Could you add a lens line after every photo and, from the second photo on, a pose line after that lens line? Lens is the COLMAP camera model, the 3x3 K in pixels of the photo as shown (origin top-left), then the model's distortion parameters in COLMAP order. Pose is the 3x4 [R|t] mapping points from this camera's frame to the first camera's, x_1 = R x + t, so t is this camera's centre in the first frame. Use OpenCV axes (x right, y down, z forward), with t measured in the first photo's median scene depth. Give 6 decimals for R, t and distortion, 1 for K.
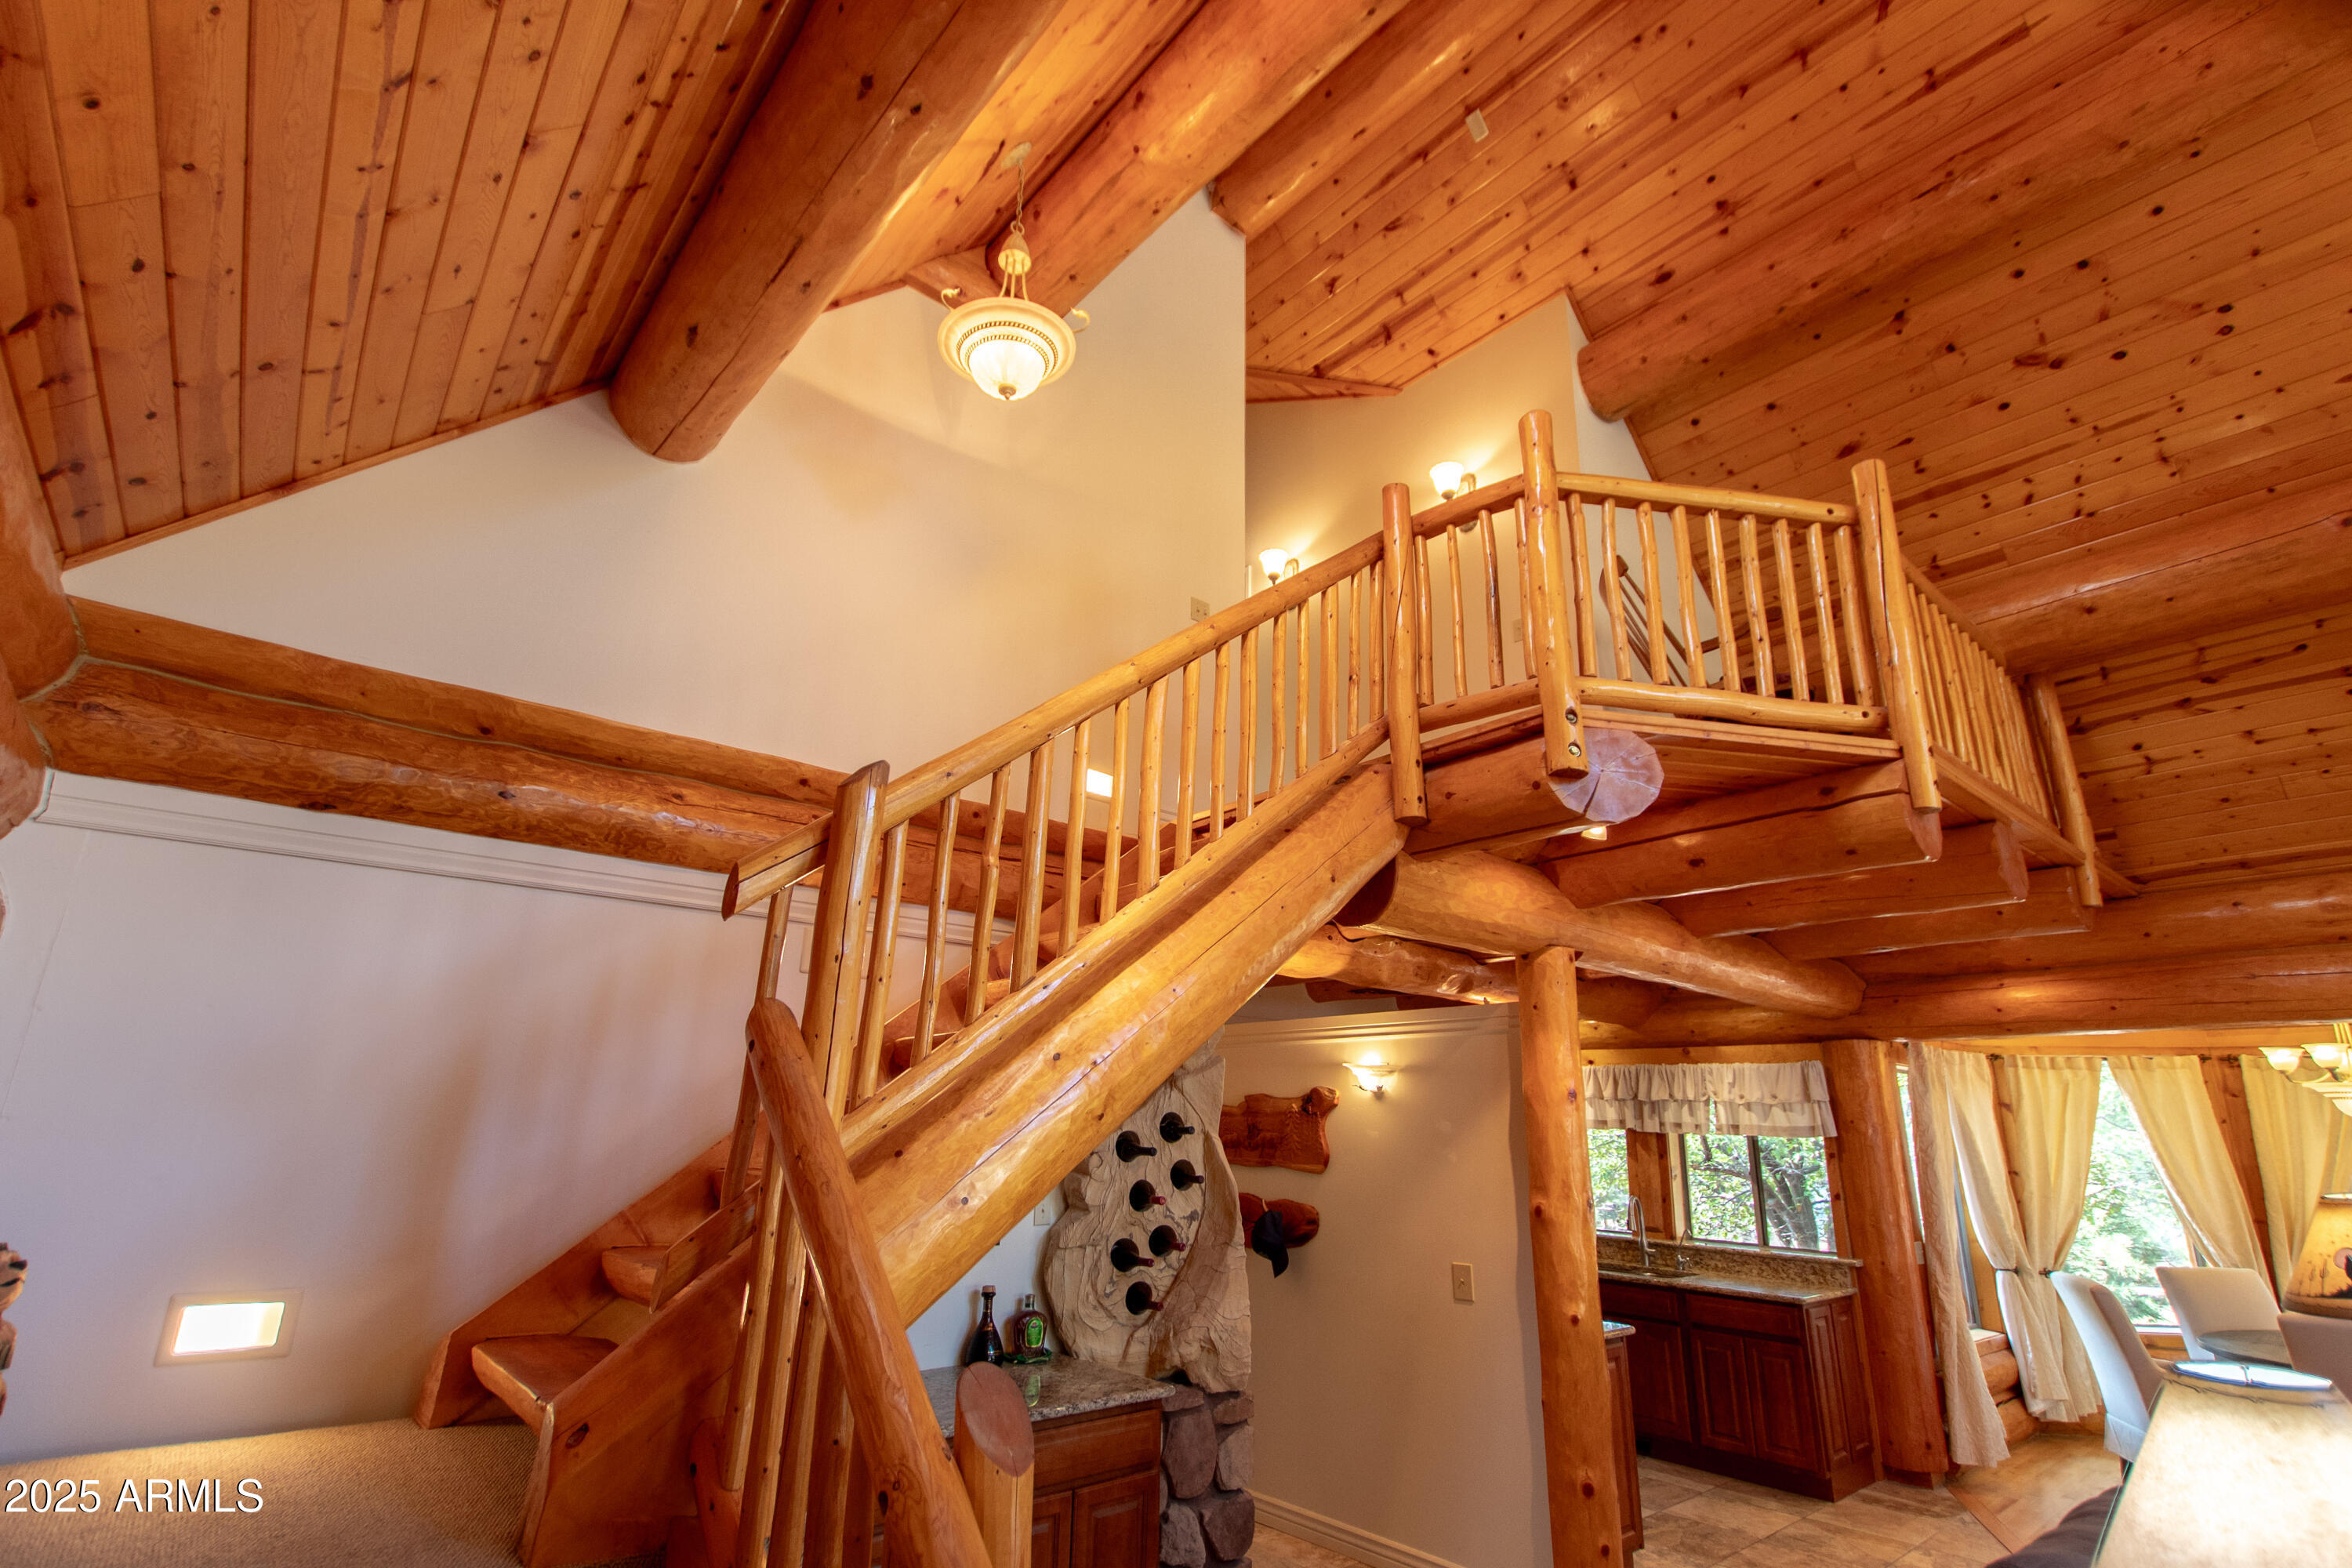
lens RADIAL K [[1103.6, 0, 1176.0], [0, 1103.6, 784.0], [0, 0, 1]] dist [0.000286, -0.000026]
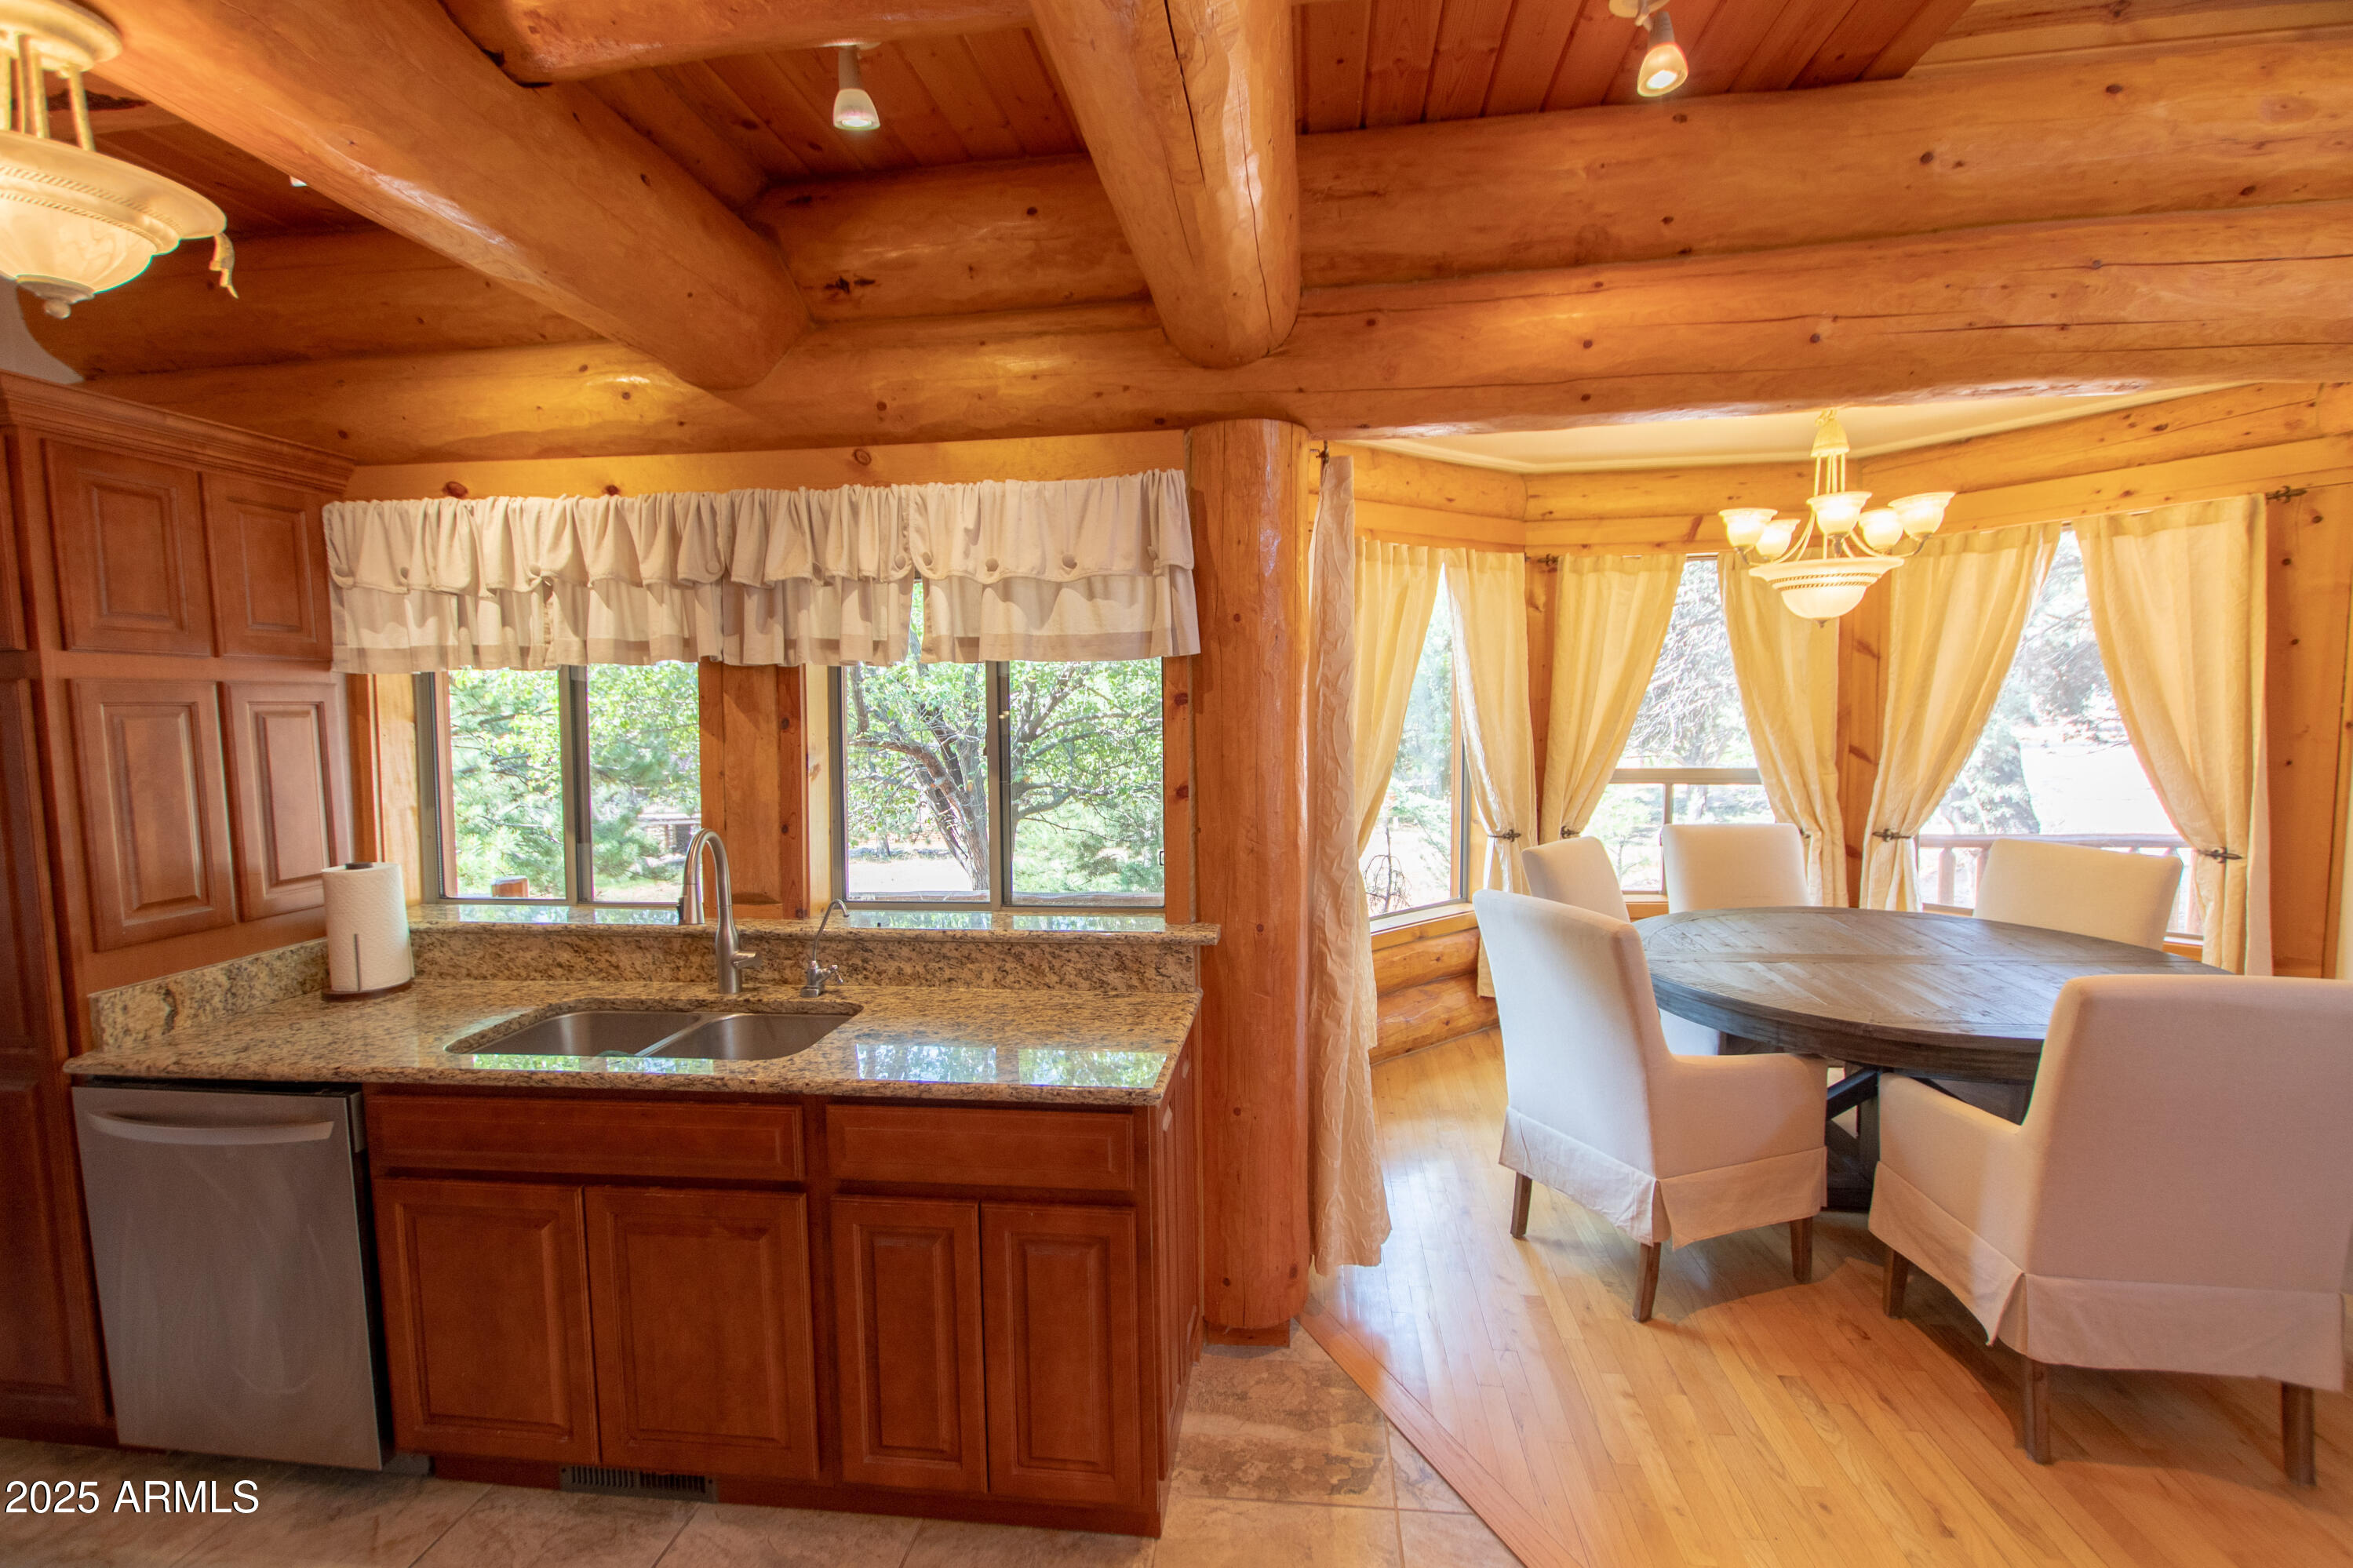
lens RADIAL K [[1103.9, 0, 1176.5], [0, 1103.9, 784.0], [0, 0, 1]] dist [0.000286, -0.000026]
pose [[0.748427, -0.084820, 0.657771, 0.287858], [-0.158859, 0.939989, 0.301966, 0.219906], [-0.643910, -0.330493, 0.690039, 0.640601]]
